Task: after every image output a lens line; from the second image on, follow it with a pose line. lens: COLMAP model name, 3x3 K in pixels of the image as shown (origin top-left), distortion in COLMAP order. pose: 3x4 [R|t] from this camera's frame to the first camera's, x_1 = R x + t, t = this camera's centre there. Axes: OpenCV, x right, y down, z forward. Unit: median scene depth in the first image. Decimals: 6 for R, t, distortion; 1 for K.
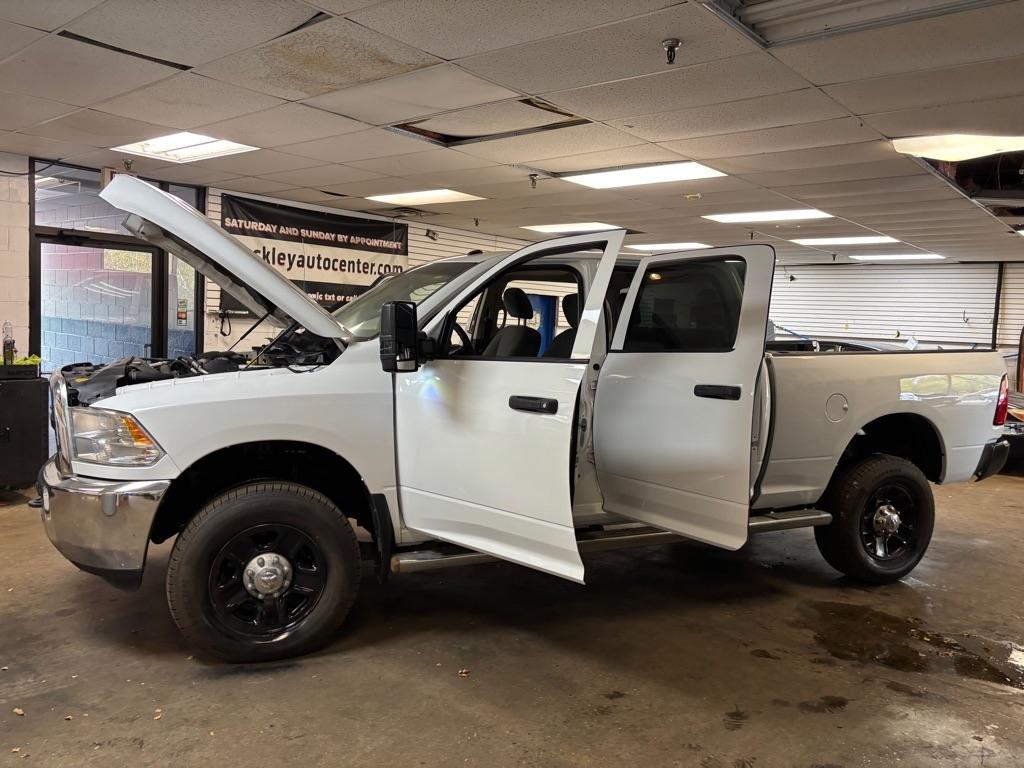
lens RADIAL K [[771.9, 0, 502.5], [0, 771.9, 372.0], [0, 0, 1]] dist [0.048462, -0.054795]
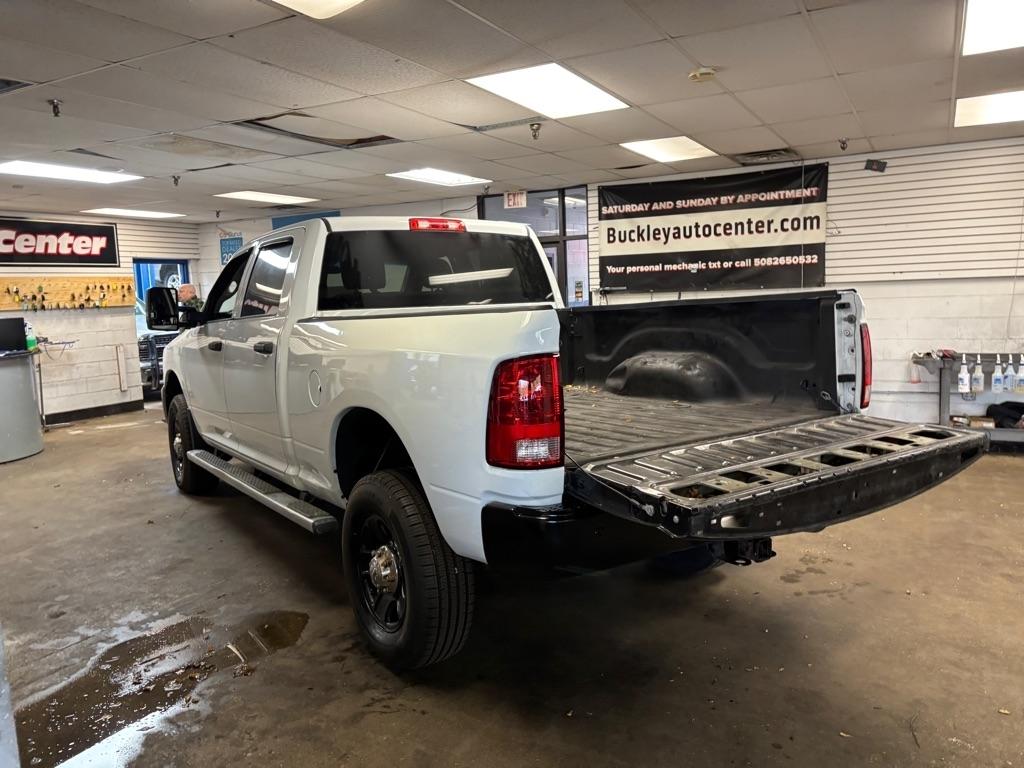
lens RADIAL K [[771.9, 0, 511.7], [0, 771.9, 371.6], [0, 0, 1]] dist [0.048462, -0.054795]
pose [[0.211837, 0.053214, -0.975855, 1.200087], [-0.021992, 0.998523, 0.049676, -0.013311], [0.977057, 0.010938, 0.212695, 1.002635]]
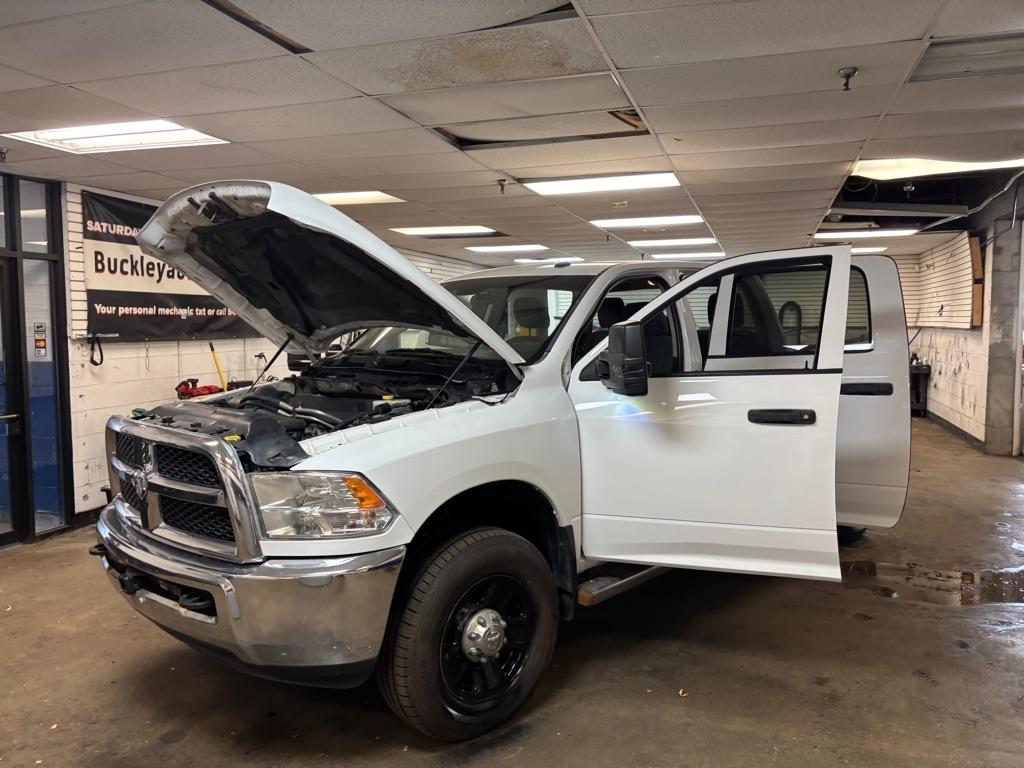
lens RADIAL K [[771.9, 0, 517.9], [0, 771.9, 374.0], [0, 0, 1]] dist [0.048462, -0.054795]
pose [[0.919296, -0.072704, 0.386794, -0.431208], [0.069839, 0.997327, 0.021478, -0.038650], [-0.387322, 0.007269, 0.921916, 0.119842]]
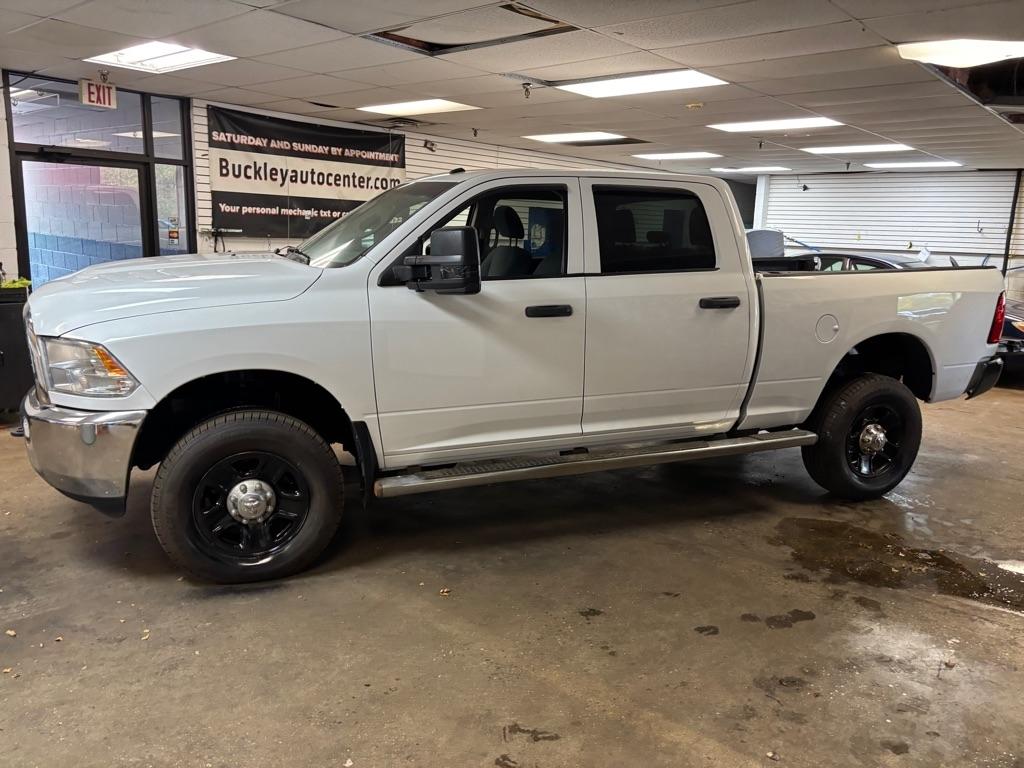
lens RADIAL K [[771.9, 0, 515.7], [0, 771.9, 375.5], [0, 0, 1]] dist [0.048462, -0.054795]
pose [[0.999964, -0.006856, -0.004920, 0.036901], [0.007392, 0.992885, 0.118846, -0.014702], [0.004071, -0.118878, 0.992901, 0.007797]]
